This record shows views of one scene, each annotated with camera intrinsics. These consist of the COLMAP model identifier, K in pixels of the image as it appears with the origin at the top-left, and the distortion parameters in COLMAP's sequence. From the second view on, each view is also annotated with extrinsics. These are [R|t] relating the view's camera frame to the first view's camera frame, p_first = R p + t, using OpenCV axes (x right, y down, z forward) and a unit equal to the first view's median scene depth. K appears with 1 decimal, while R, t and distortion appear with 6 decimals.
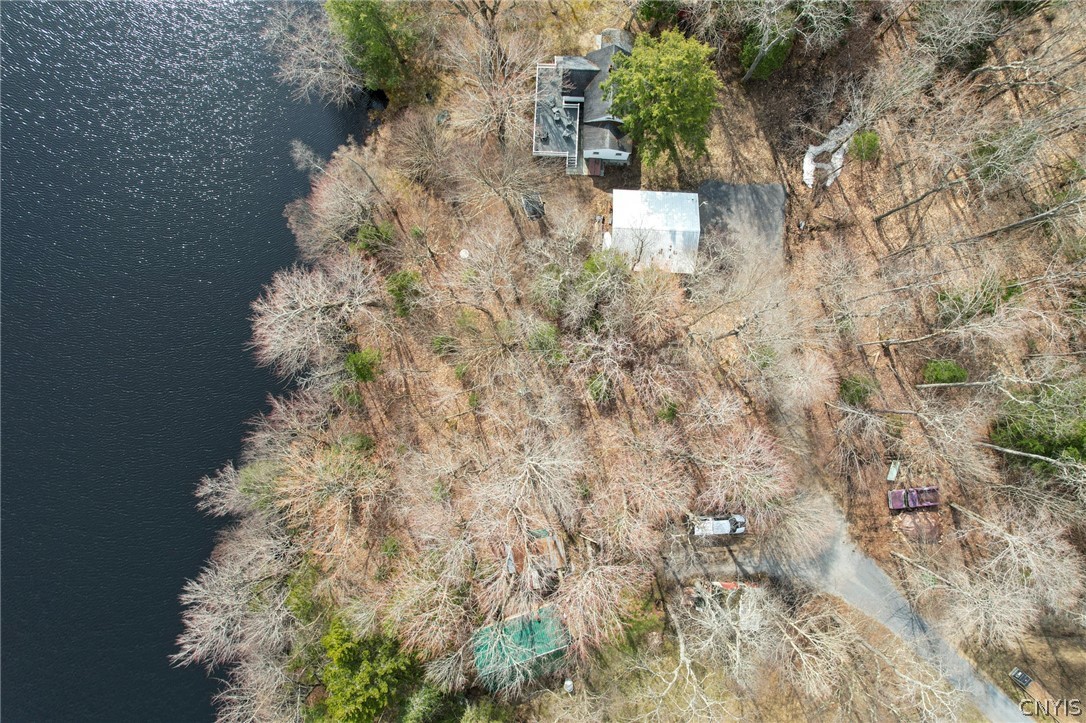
lens RADIAL K [[694.8, 0, 544.4], [0, 694.8, 364.6], [0, 0, 1]] dist [-0.079478, 0.075935]
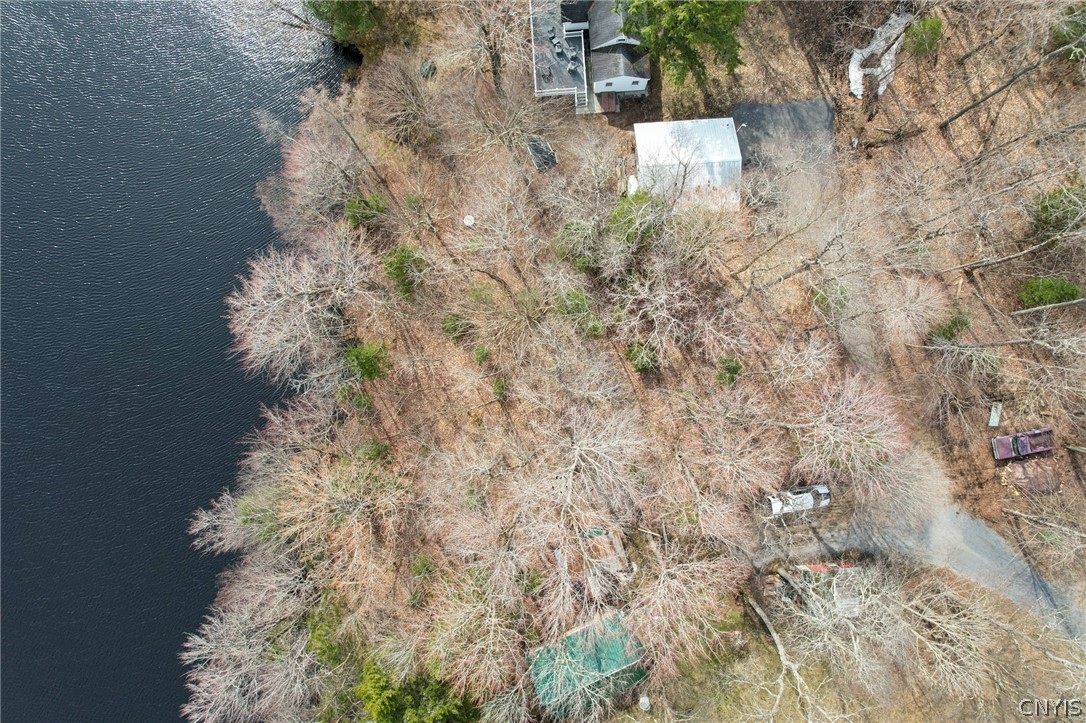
lens RADIAL K [[694.8, 0, 544.4], [0, 694.8, 364.6], [0, 0, 1]] dist [-0.079478, 0.075935]
pose [[0.993737, -0.111400, -0.008809, -0.037402], [0.111448, 0.993757, 0.005163, 0.026939], [0.008179, -0.006113, 0.999948, 0.147661]]
